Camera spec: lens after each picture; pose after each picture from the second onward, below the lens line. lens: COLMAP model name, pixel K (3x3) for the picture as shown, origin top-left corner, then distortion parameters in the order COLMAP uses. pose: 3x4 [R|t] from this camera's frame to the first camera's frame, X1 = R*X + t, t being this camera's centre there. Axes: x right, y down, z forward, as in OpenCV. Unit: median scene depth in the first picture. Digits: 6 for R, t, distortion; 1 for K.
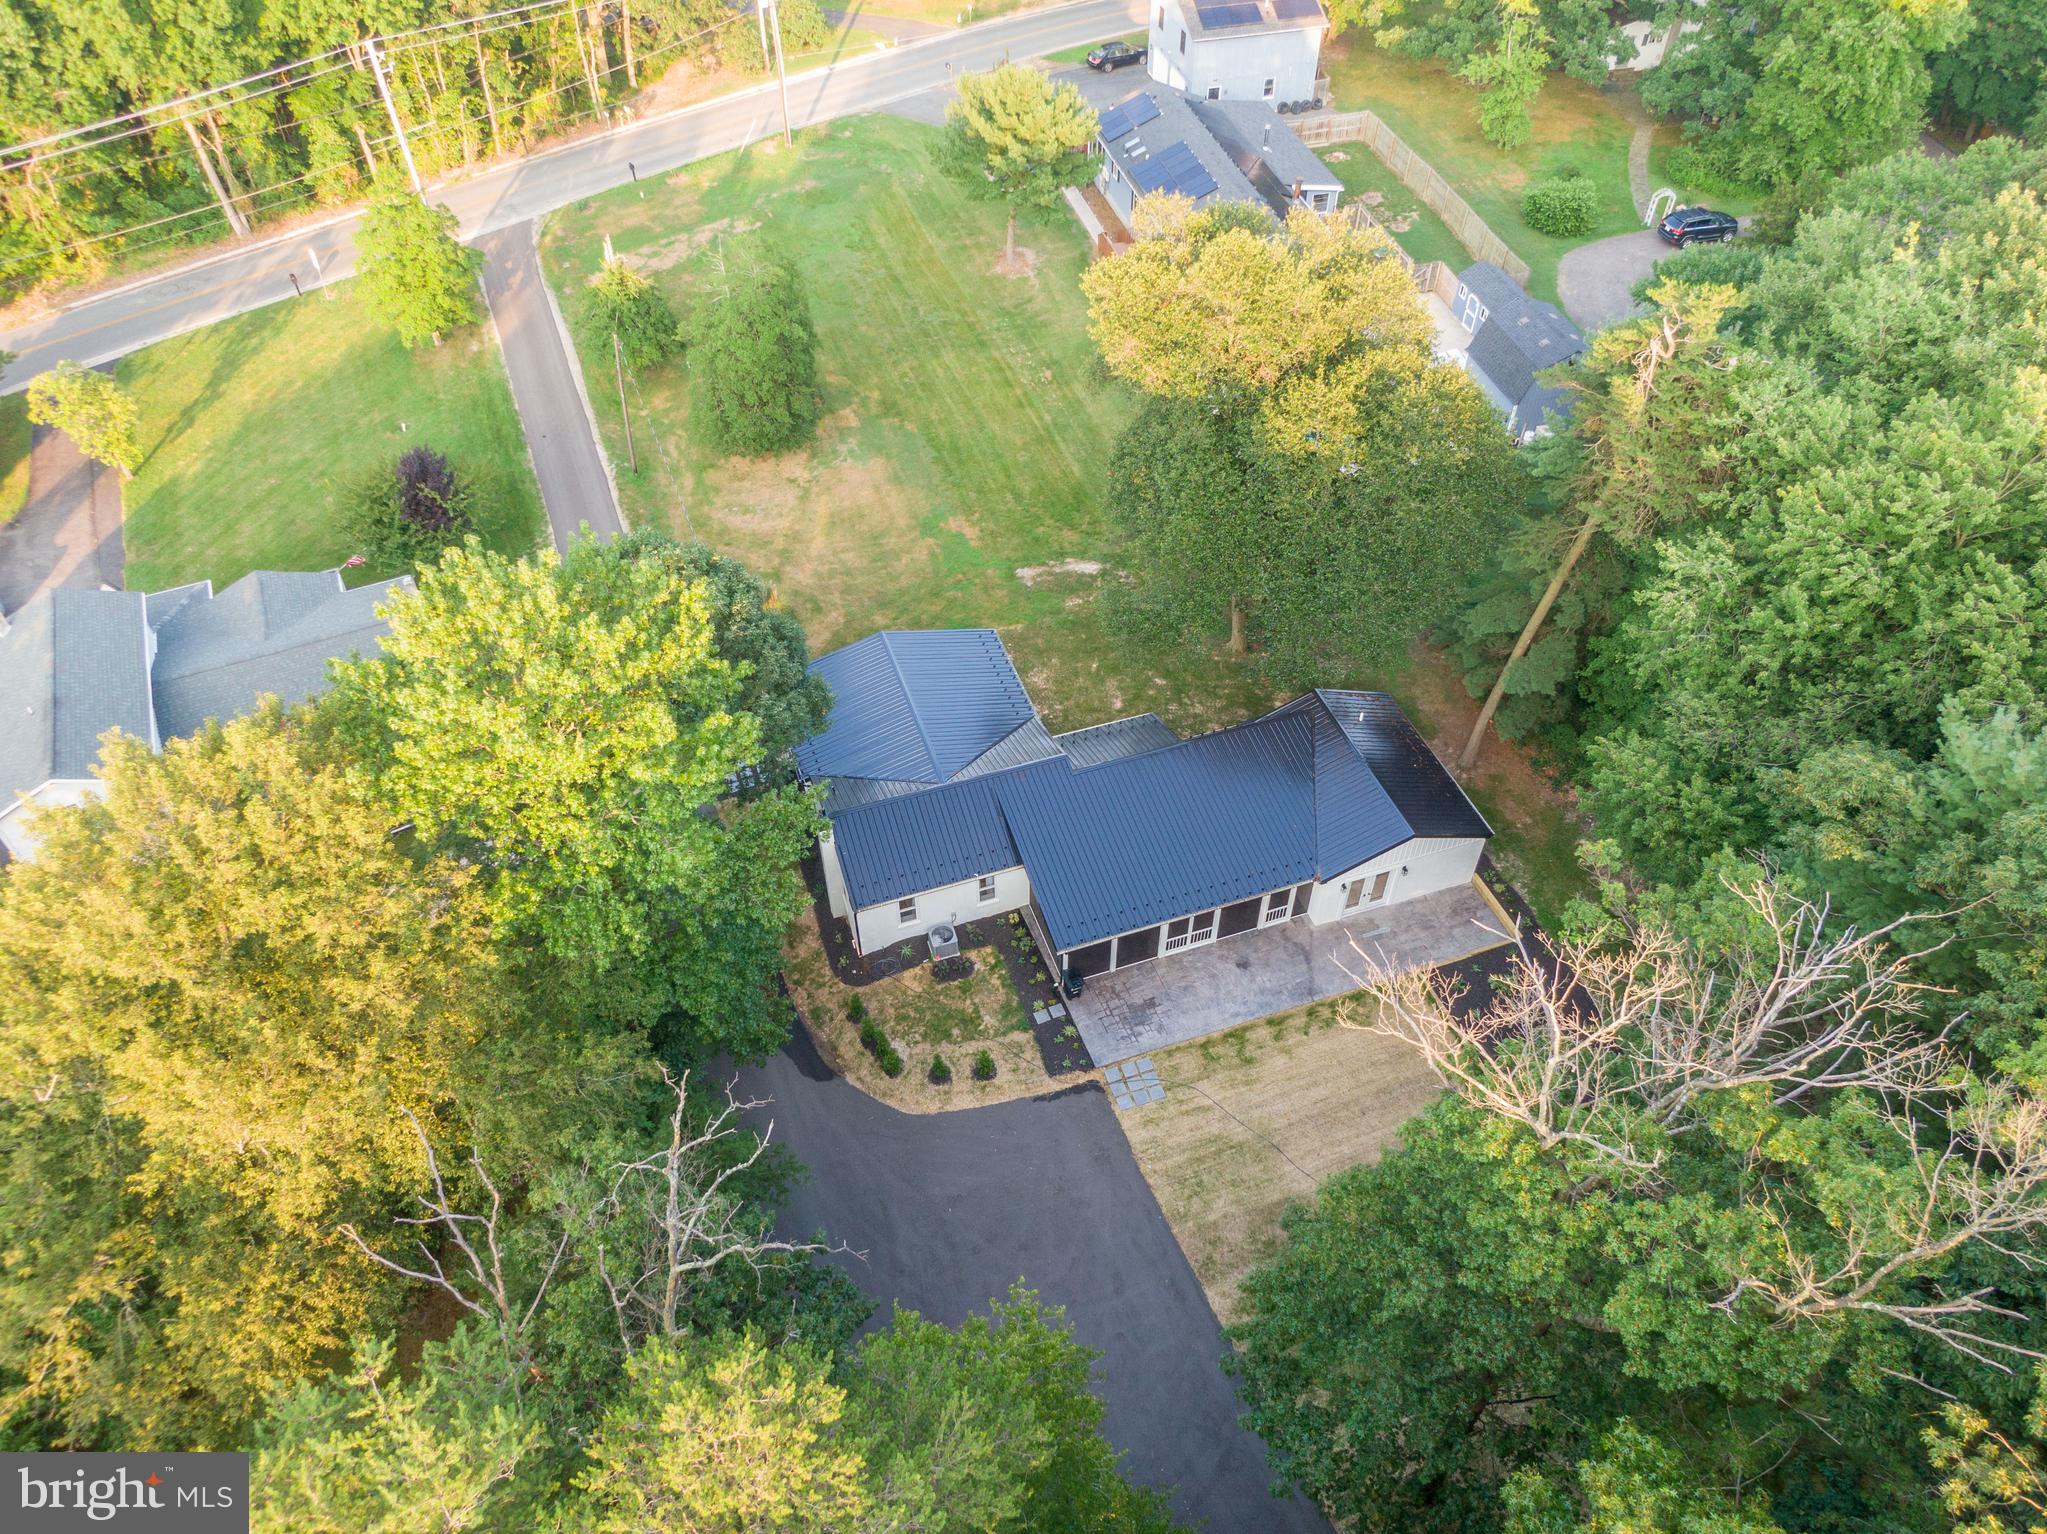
lens RADIAL K [[1446.8, 0, 1023.5], [0, 1446.8, 767.0], [0, 0, 1]] dist [0.046950, -0.071672]
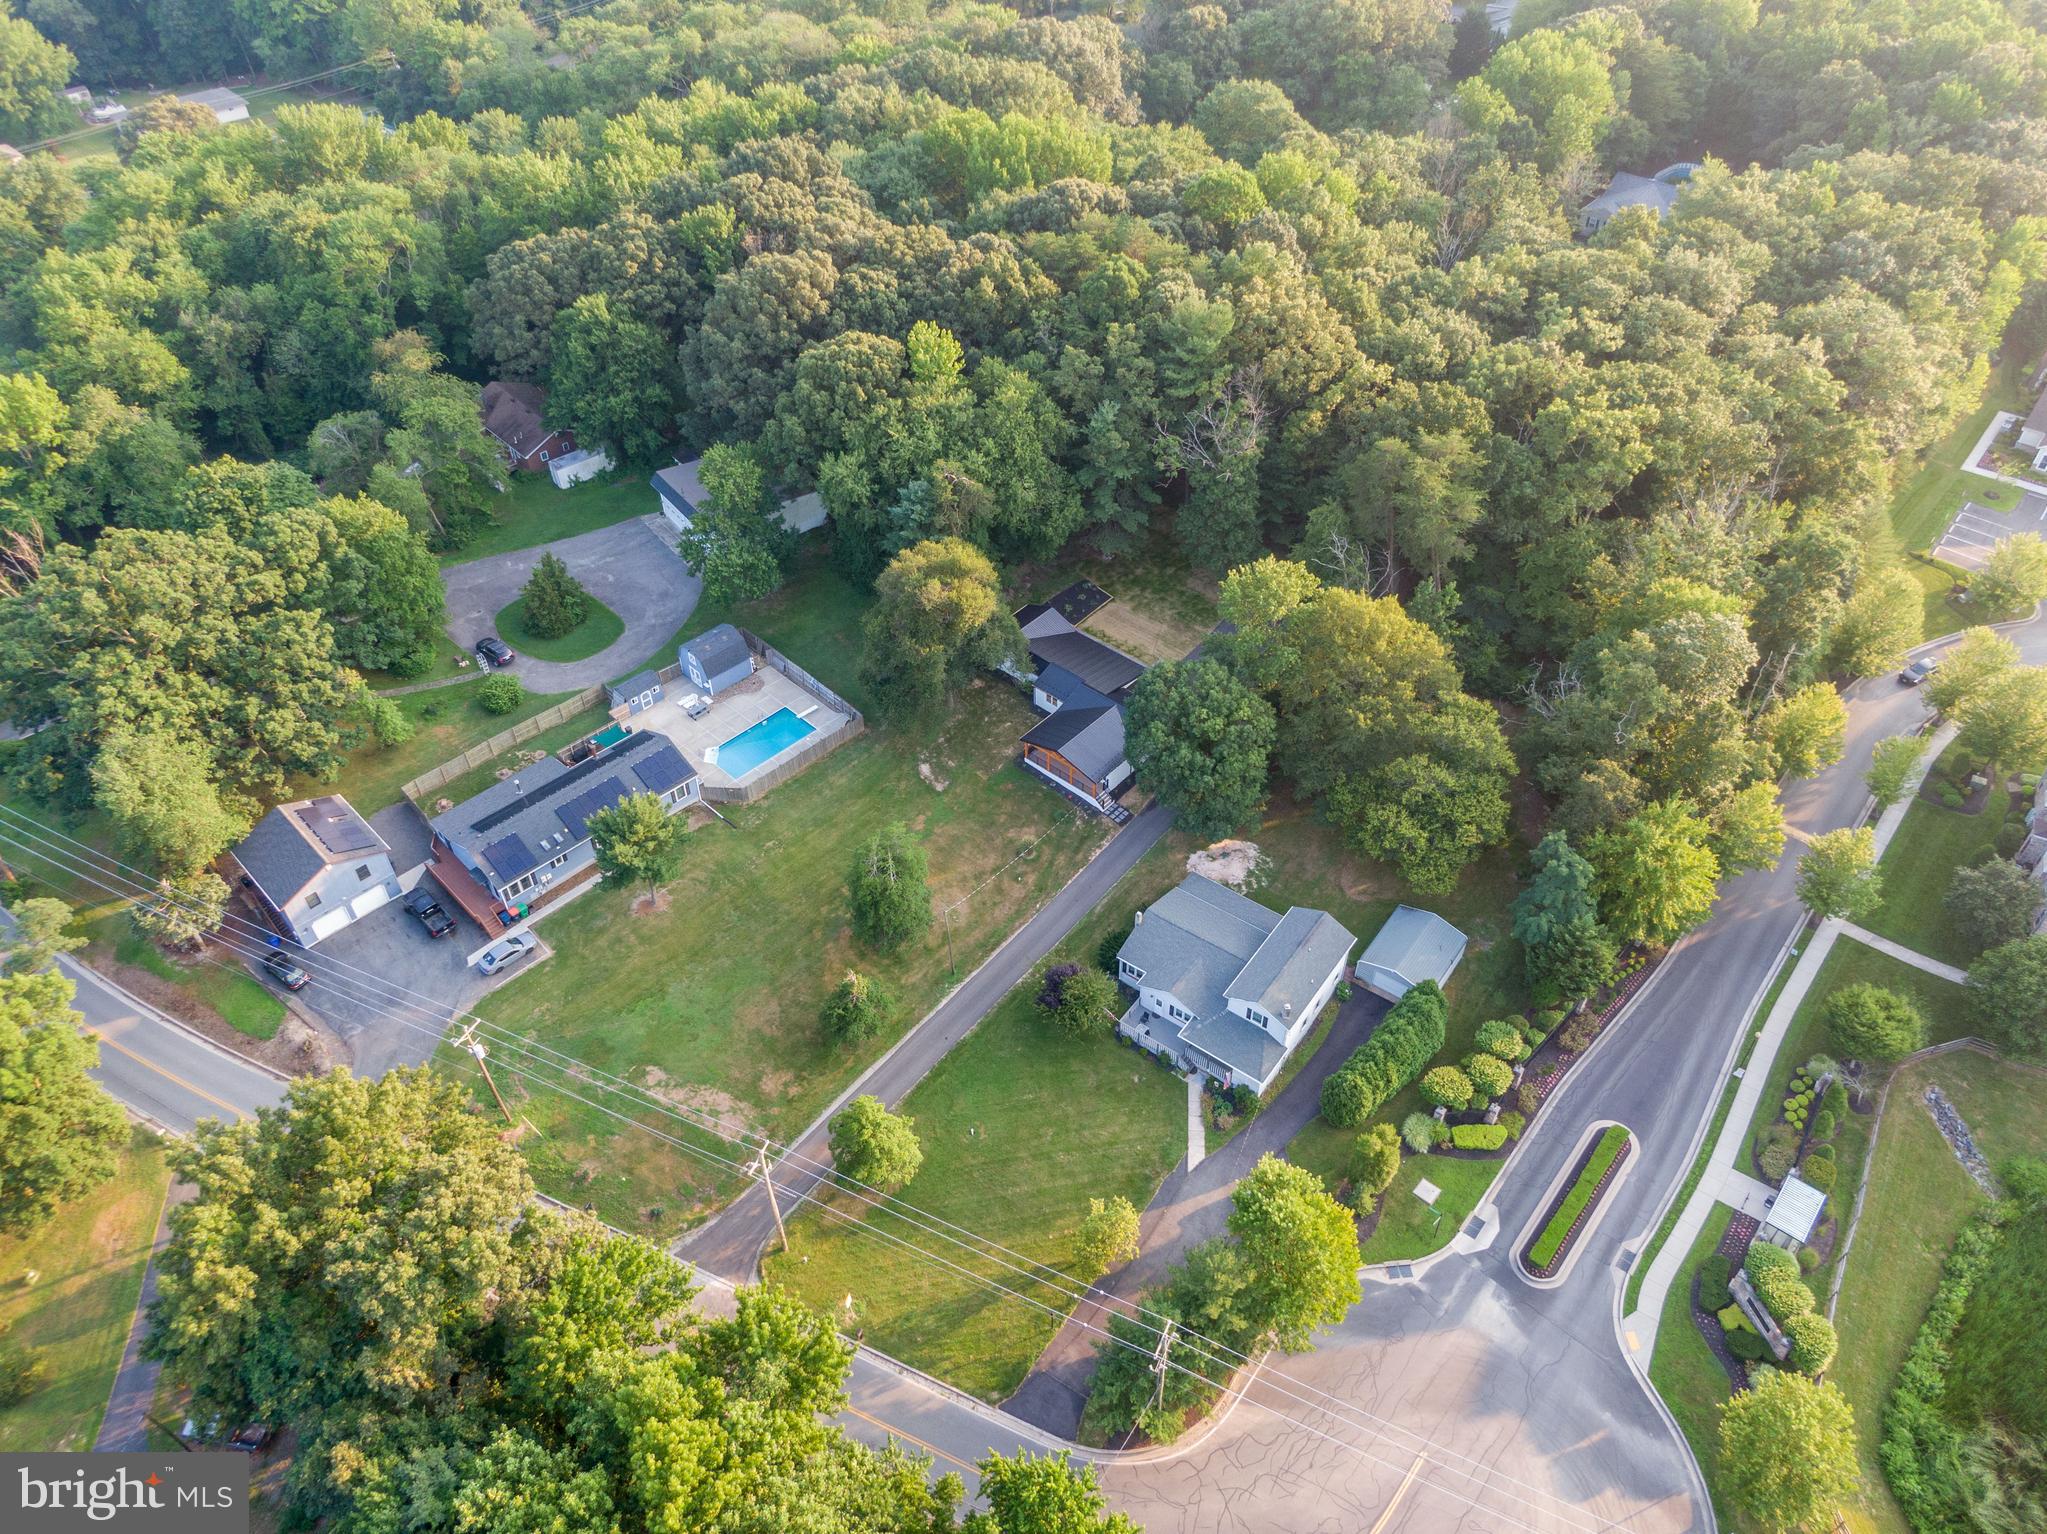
lens RADIAL K [[1446.8, 0, 1023.5], [0, 1446.8, 767.0], [0, 0, 1]] dist [0.046950, -0.071672]
pose [[-0.494691, -0.588736, 0.639274, -1.789157], [0.642869, 0.247091, 0.725028, -2.056467], [-0.584809, 0.769634, 0.256246, 0.514816]]
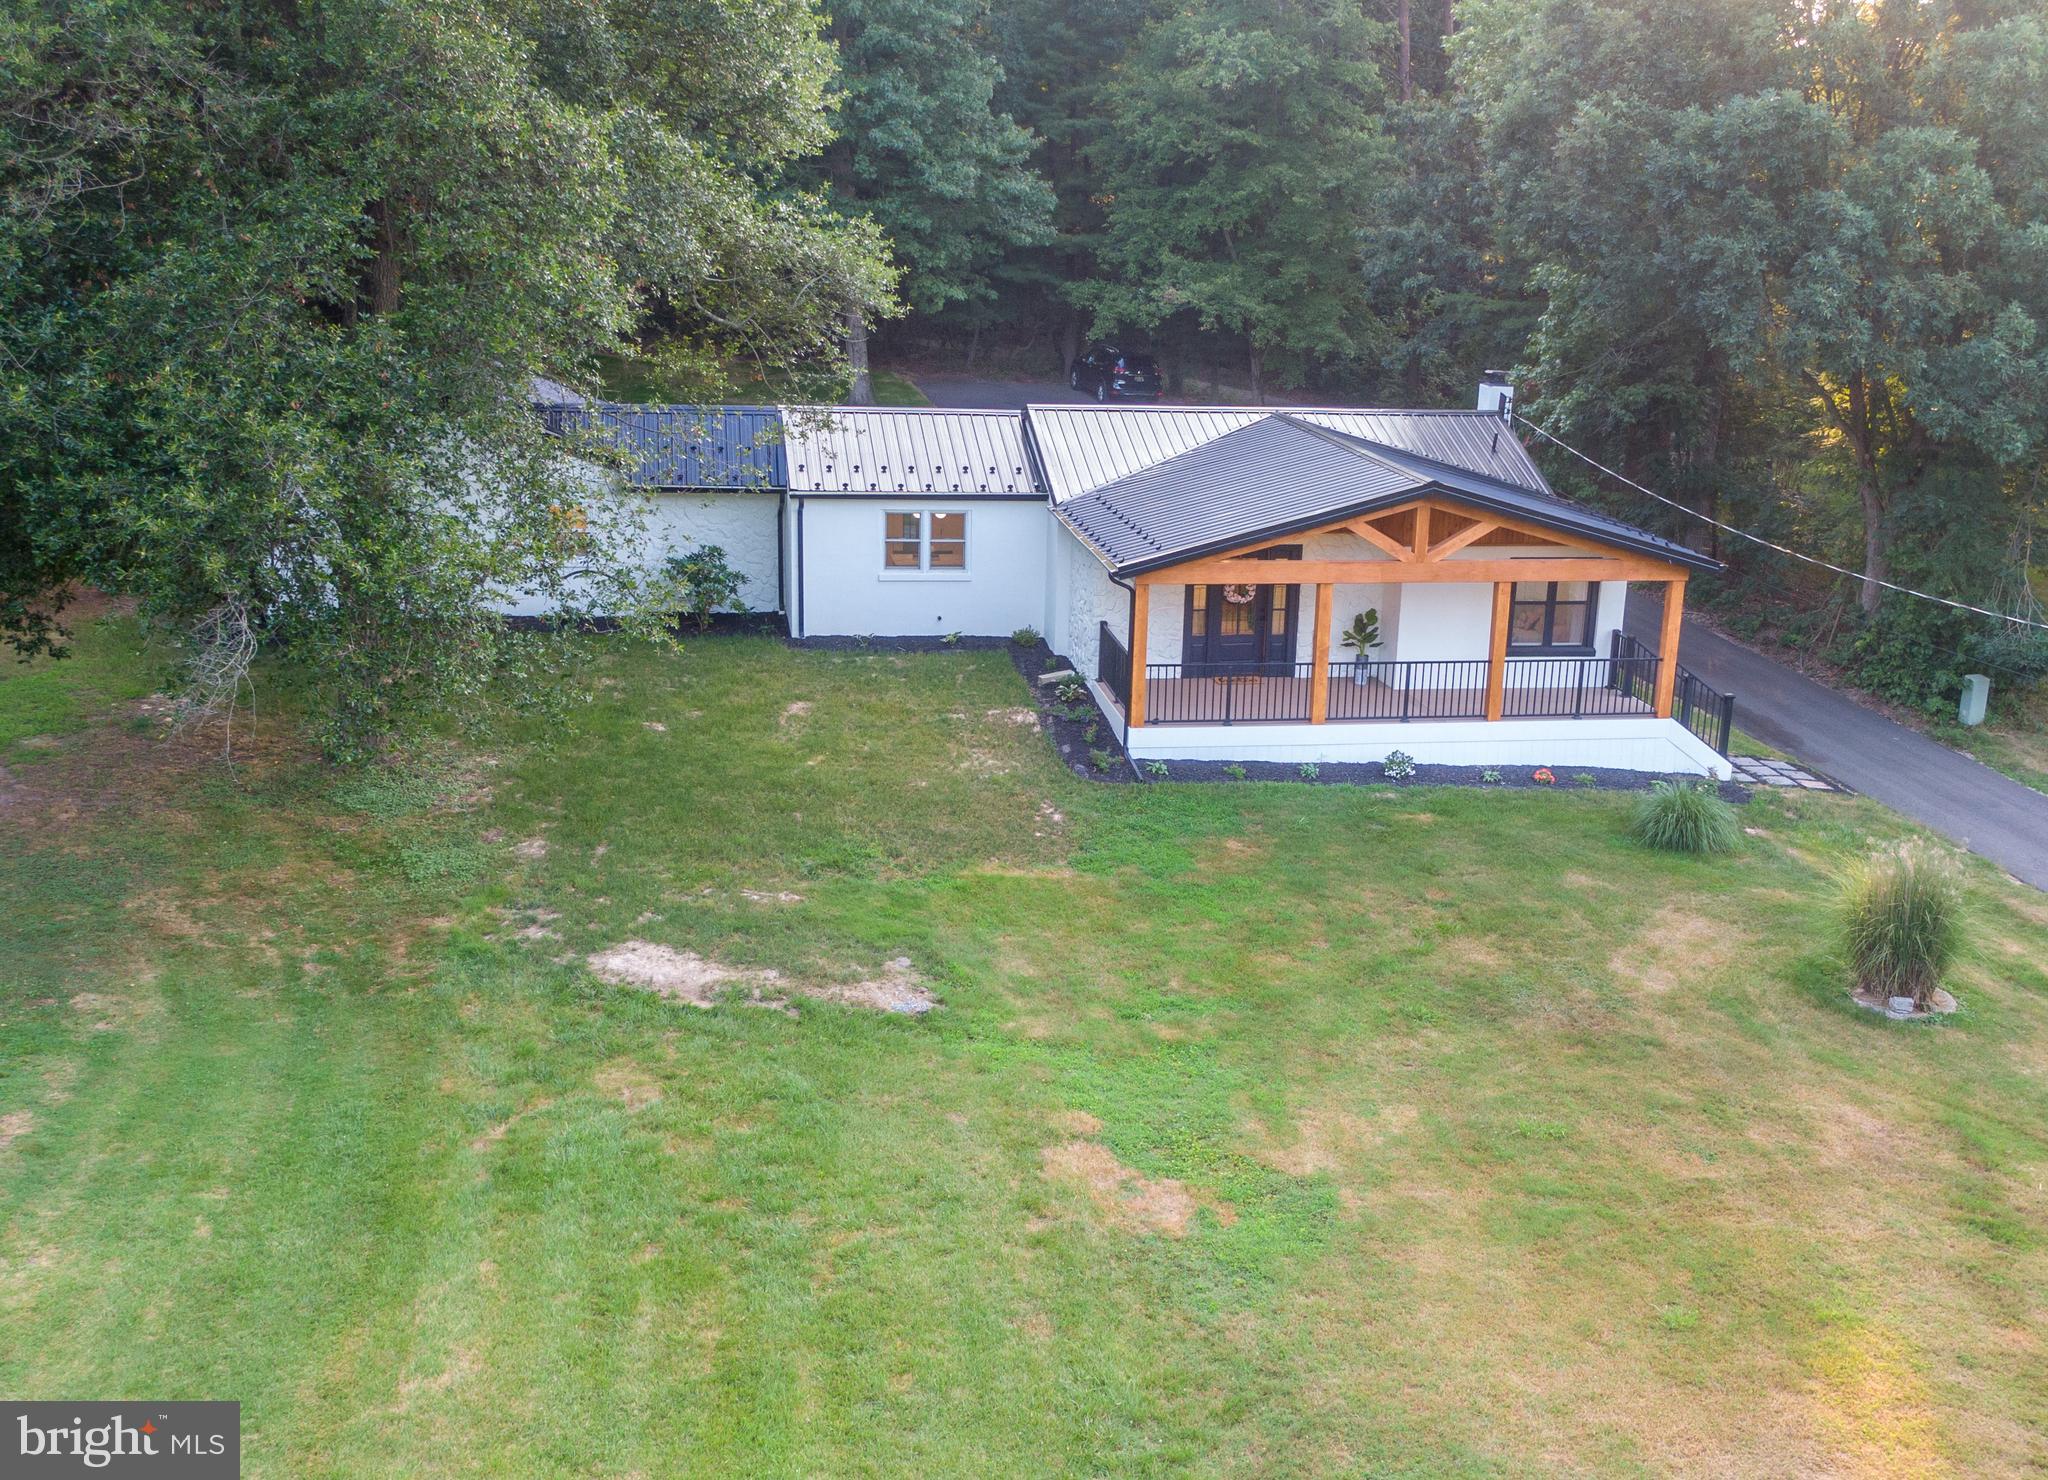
lens RADIAL K [[2198.1, 0, 1111.7], [0, 2198.1, 731.2], [0, 0, 1]] dist [0.067254, 0.000822]
pose [[-0.990610, -0.060032, 0.122830, -0.102437], [0.078619, 0.484886, 0.871037, -0.633201], [-0.111849, 0.872515, -0.475613, 1.509281]]
